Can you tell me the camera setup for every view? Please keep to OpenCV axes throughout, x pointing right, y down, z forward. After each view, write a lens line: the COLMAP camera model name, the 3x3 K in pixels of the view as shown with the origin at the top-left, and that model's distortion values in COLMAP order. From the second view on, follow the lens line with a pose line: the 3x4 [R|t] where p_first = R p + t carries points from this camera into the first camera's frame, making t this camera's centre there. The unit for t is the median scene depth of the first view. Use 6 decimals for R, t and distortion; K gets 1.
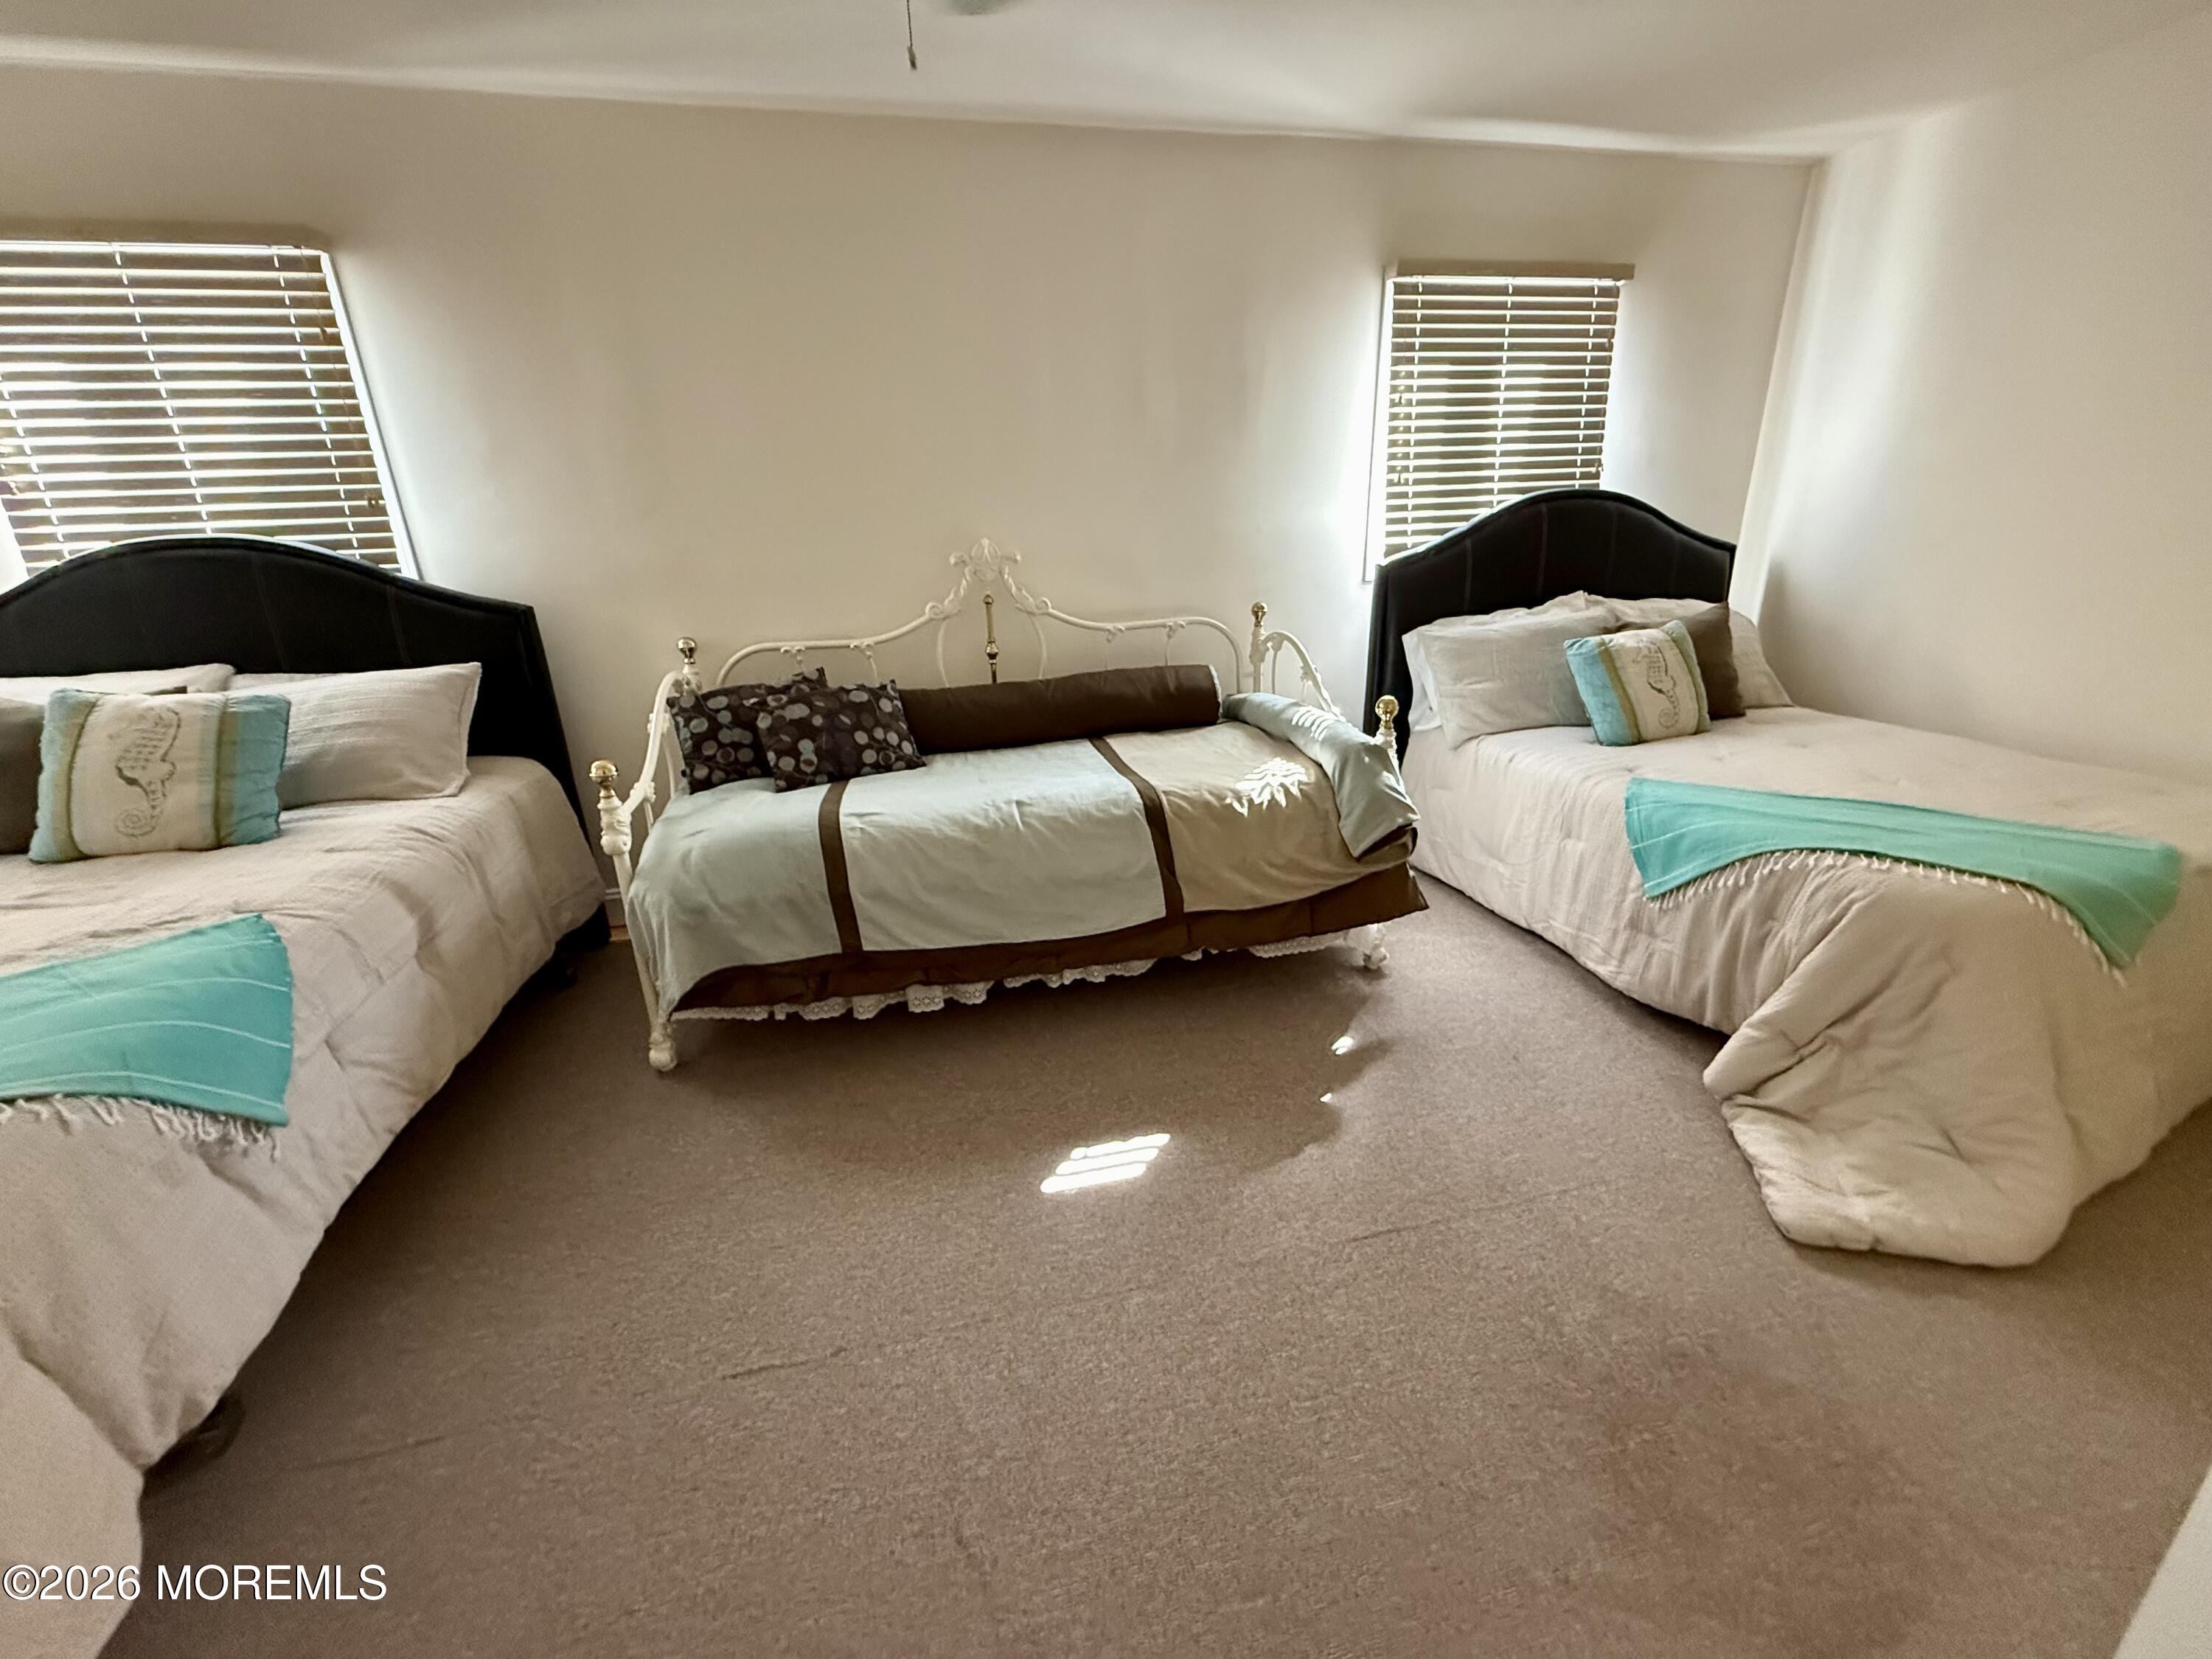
lens RADIAL K [[874.9, 0, 1099.0], [0, 874.9, 830.3], [0, 0, 1]] dist [-0.000389, -0.000420]
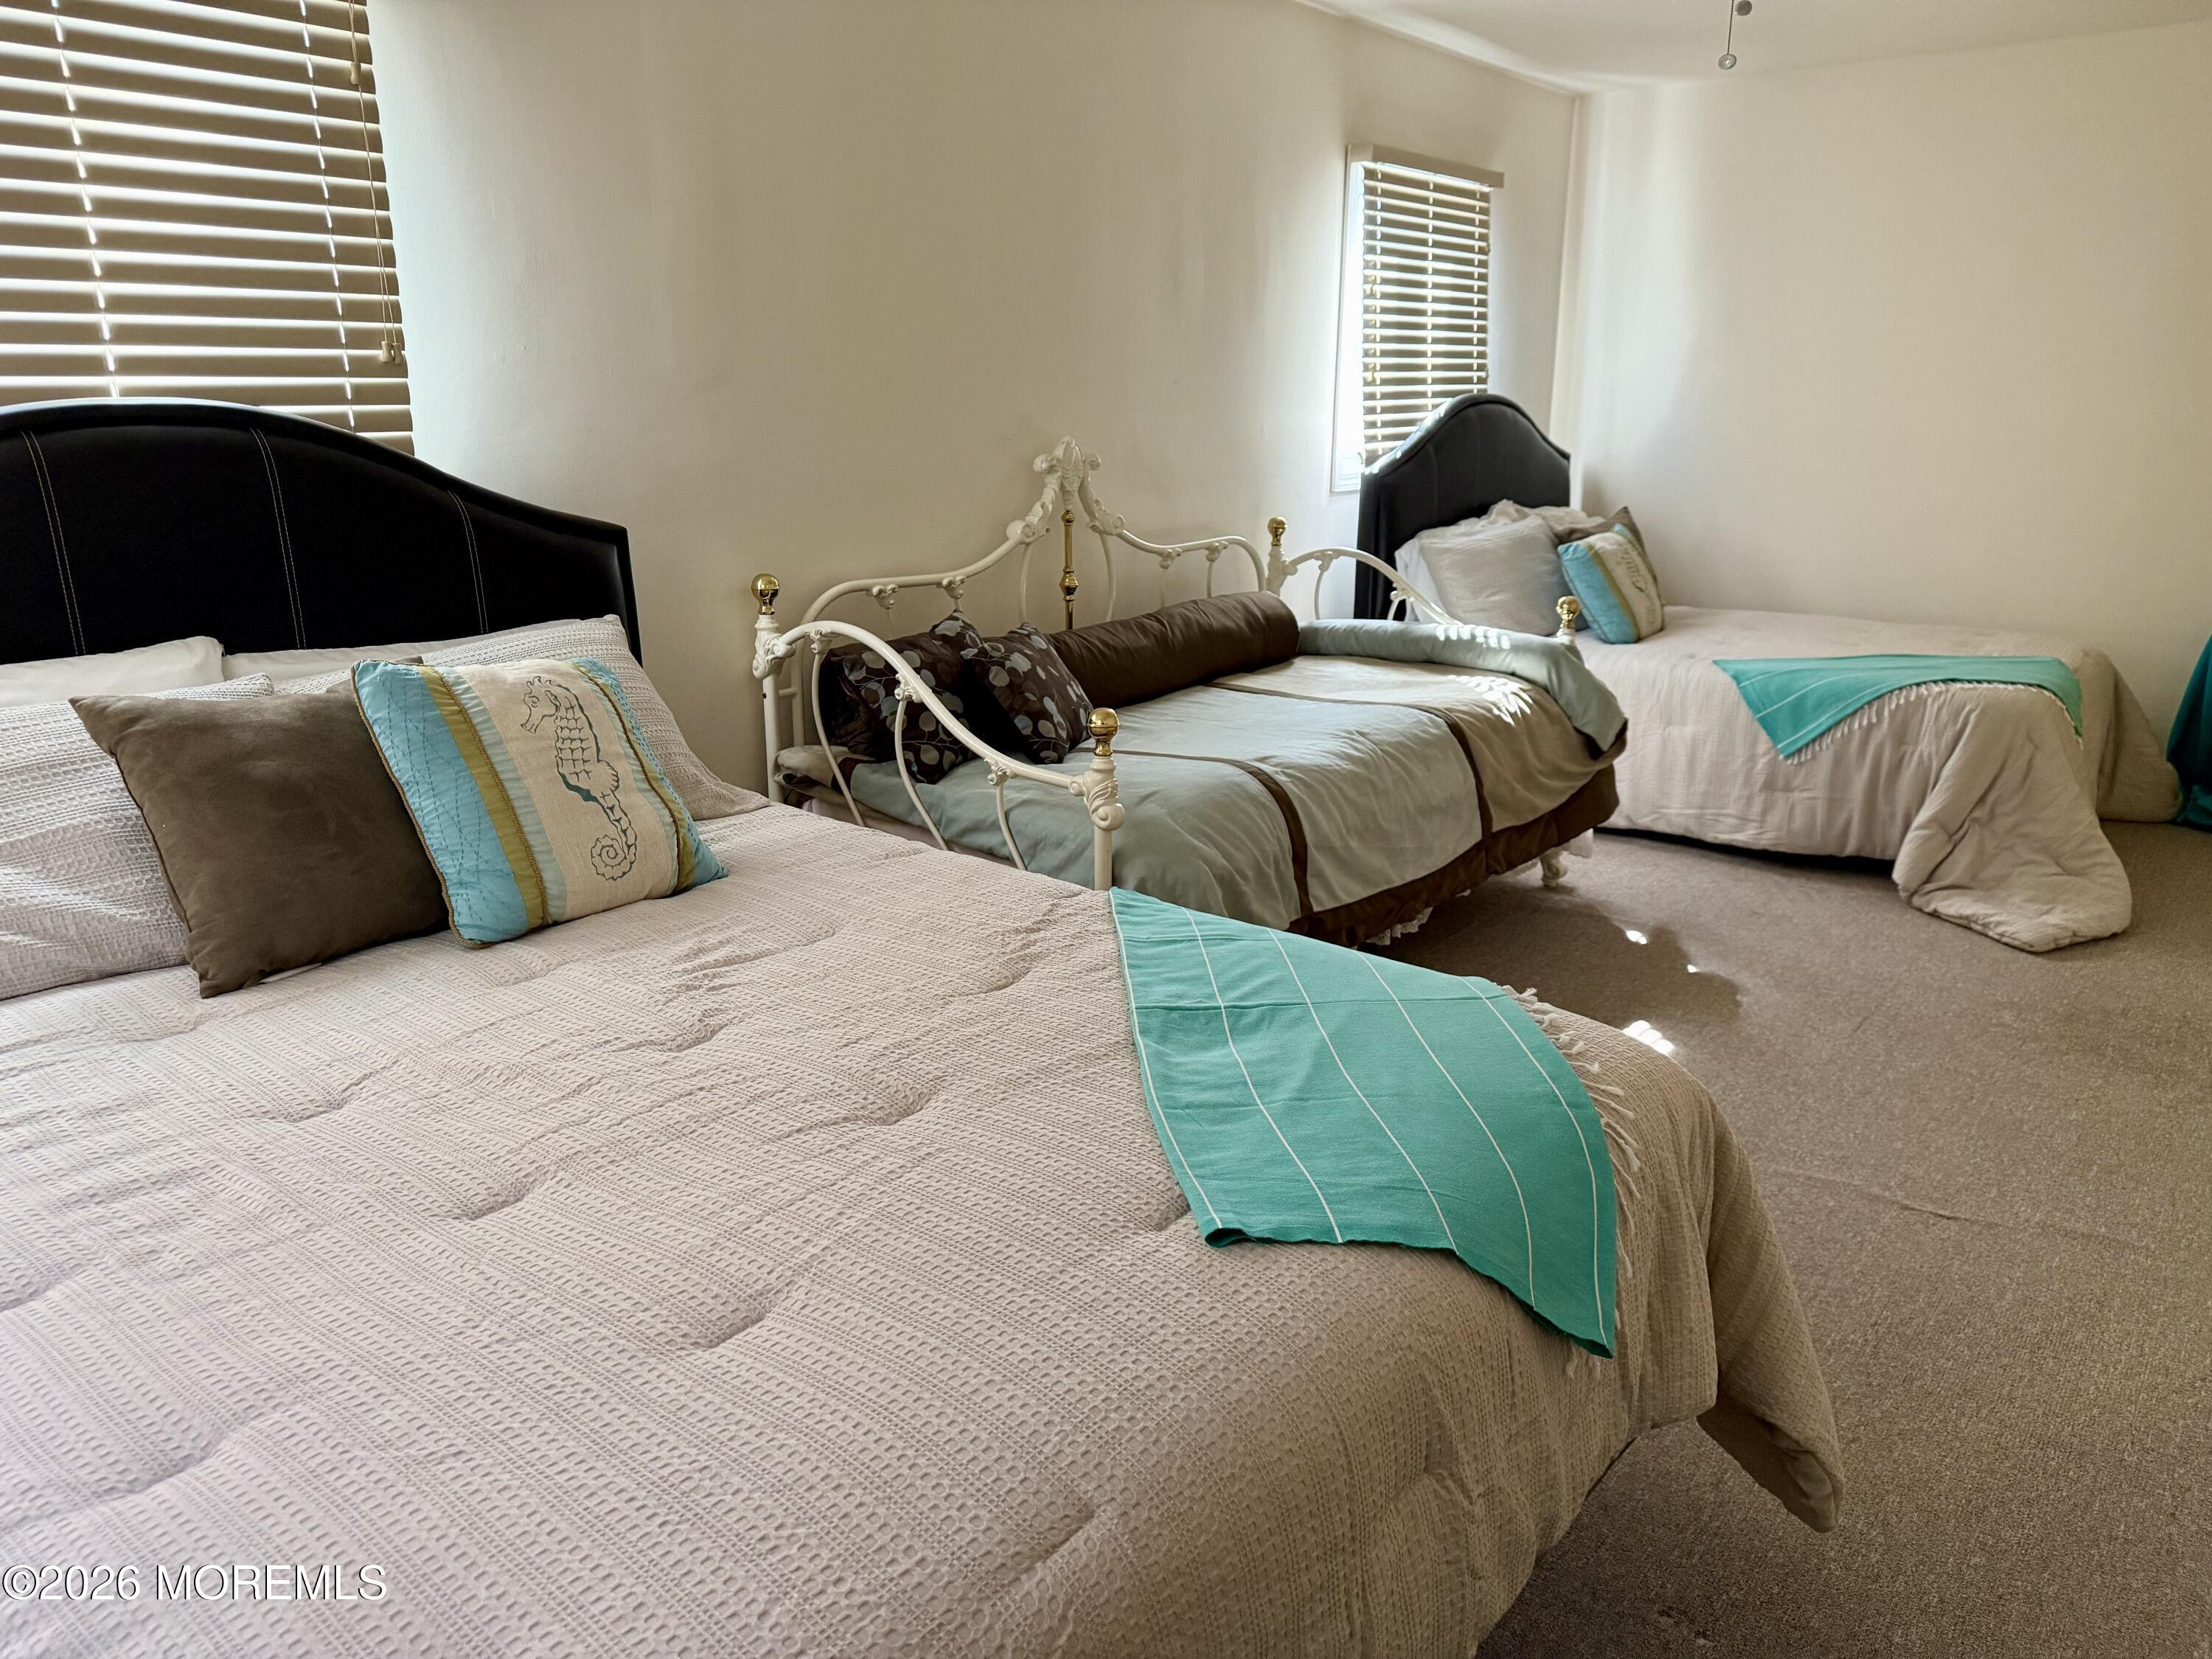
lens RADIAL K [[1549.9, 0, 1106.9], [0, 1549.9, 839.8], [0, 0, 1]] dist [0.069958, -0.086508]
pose [[0.787443, -0.138719, 0.600575, -1.161210], [0.184953, 0.982625, -0.015537, 0.048064], [-0.587985, 0.123313, 0.799417, -0.075823]]
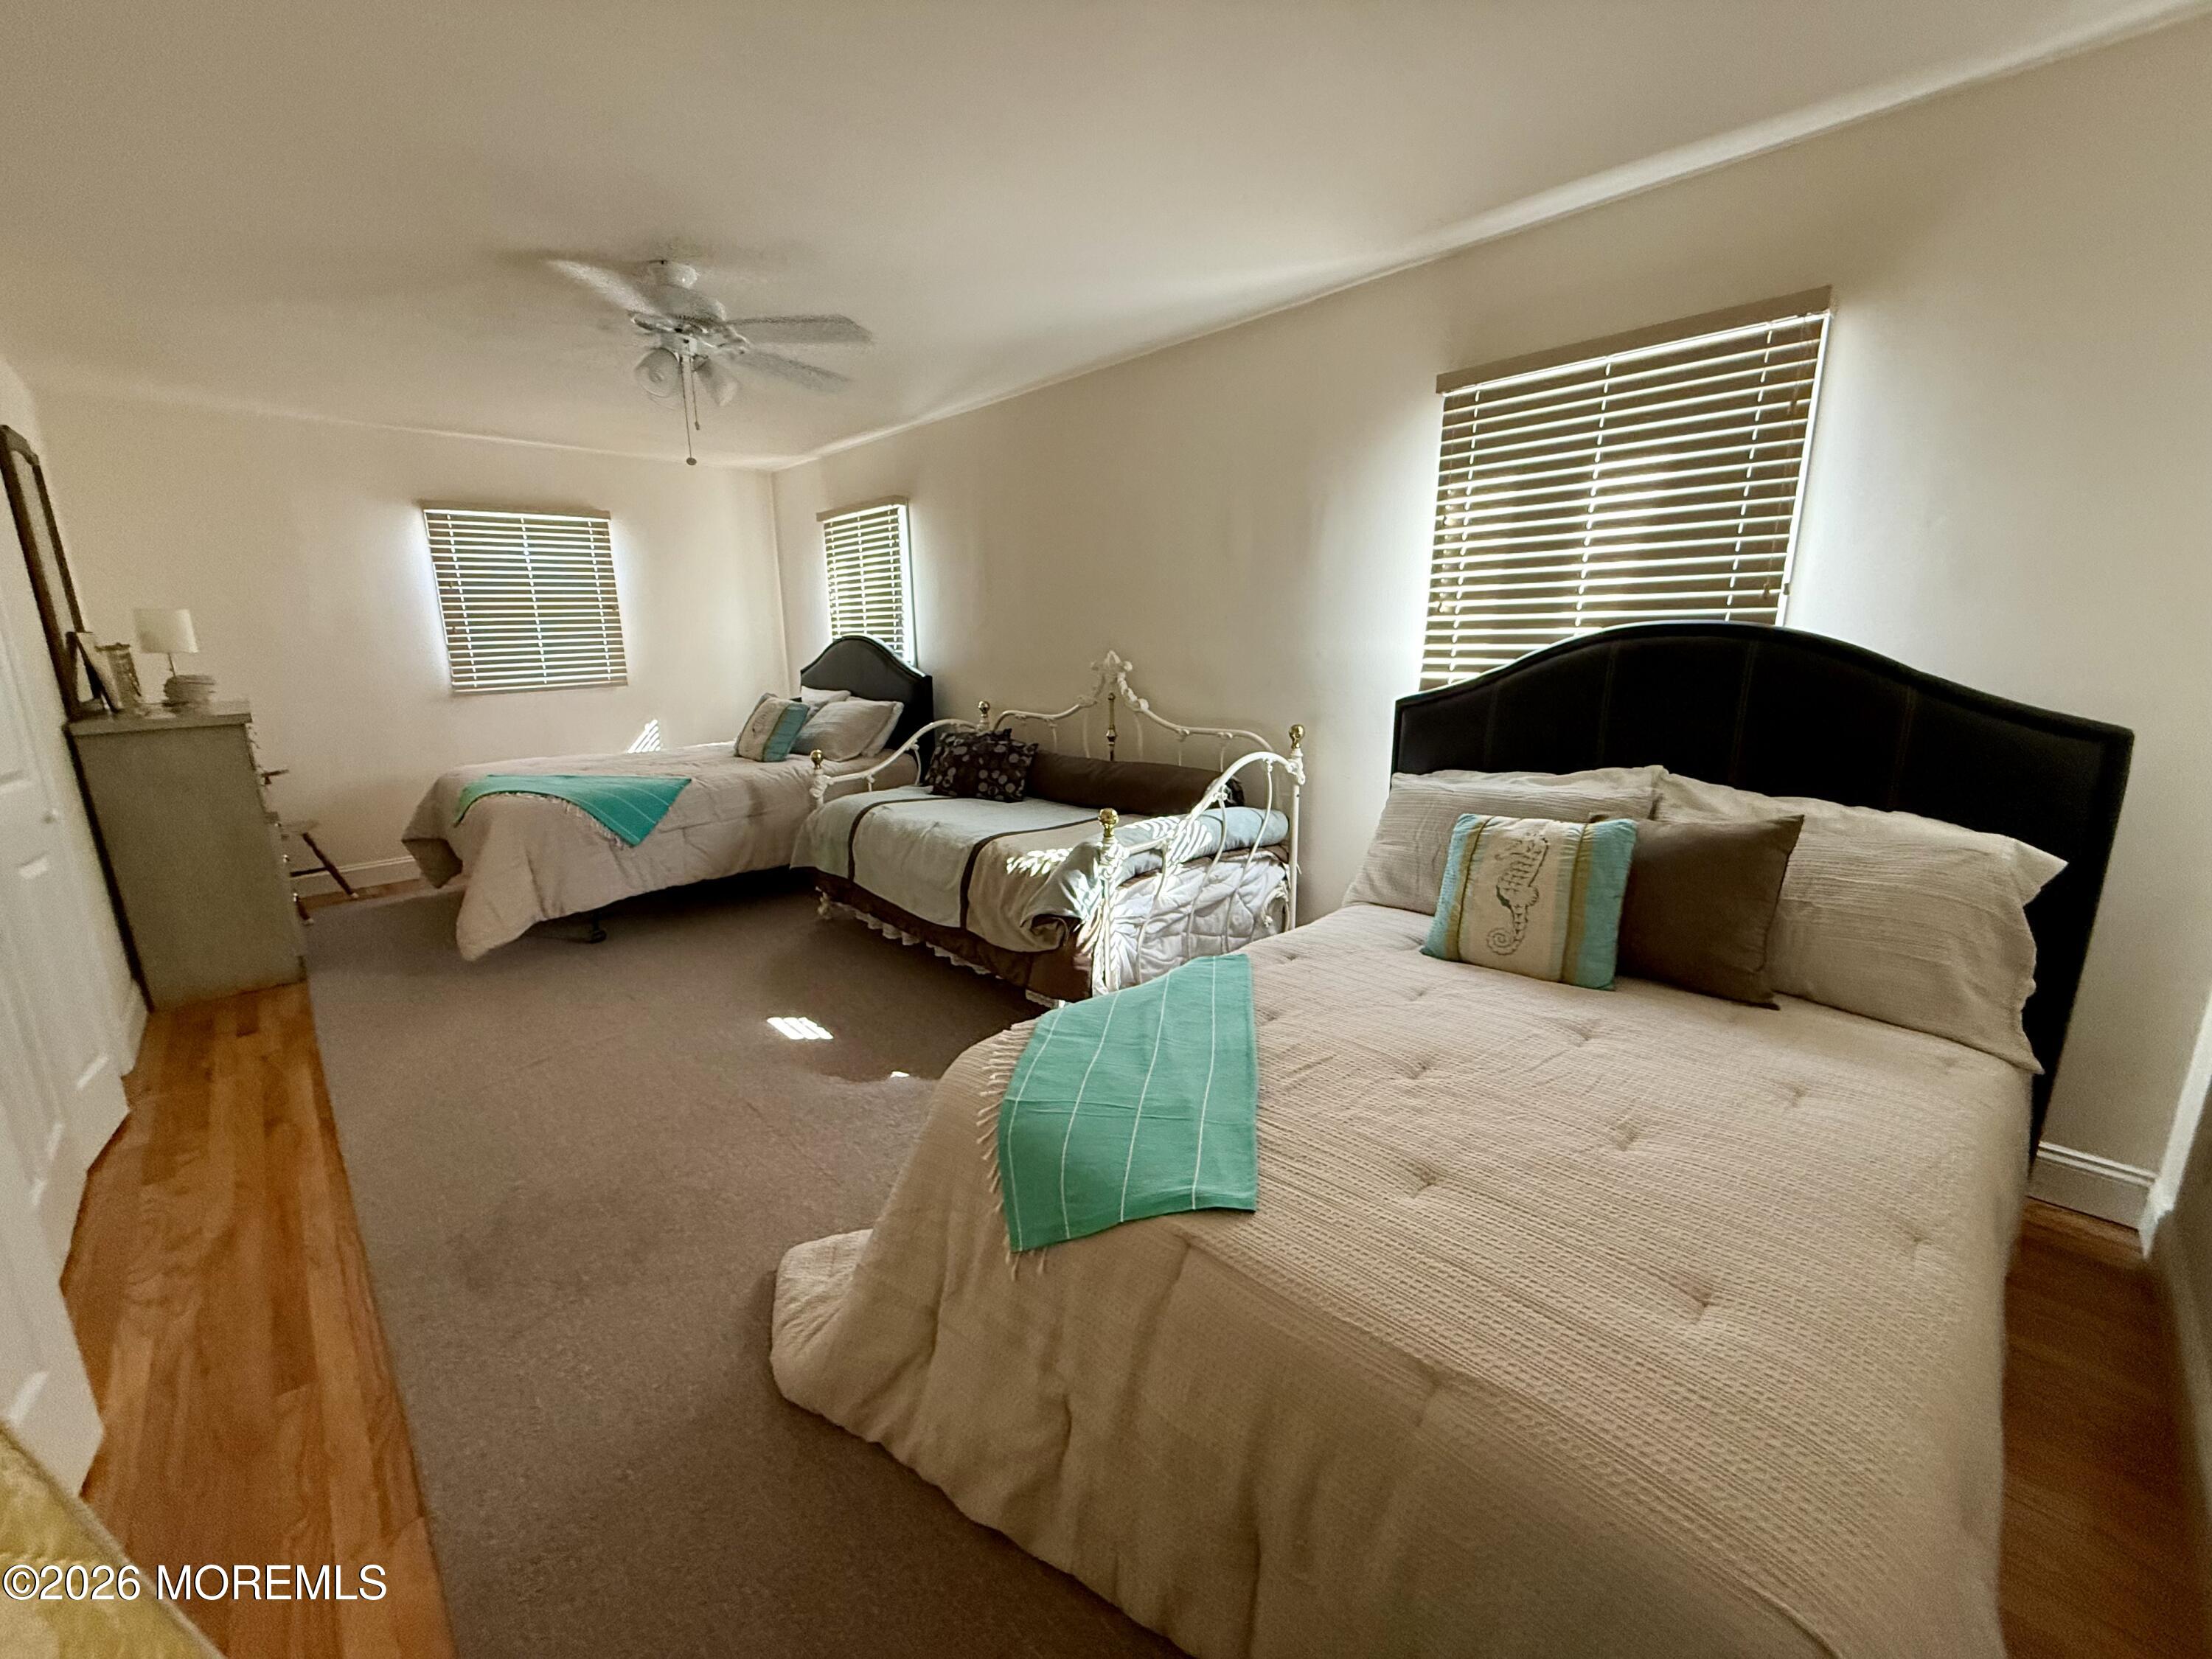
lens RADIAL K [[874.9, 0, 1099.0], [0, 874.9, 830.3], [0, 0, 1]] dist [-0.000389, -0.000420]
pose [[0.509954, 0.218946, -0.831871, 1.223591], [-0.290217, 0.954155, 0.073222, -0.199042], [0.809766, 0.204083, 0.550117, 0.372275]]
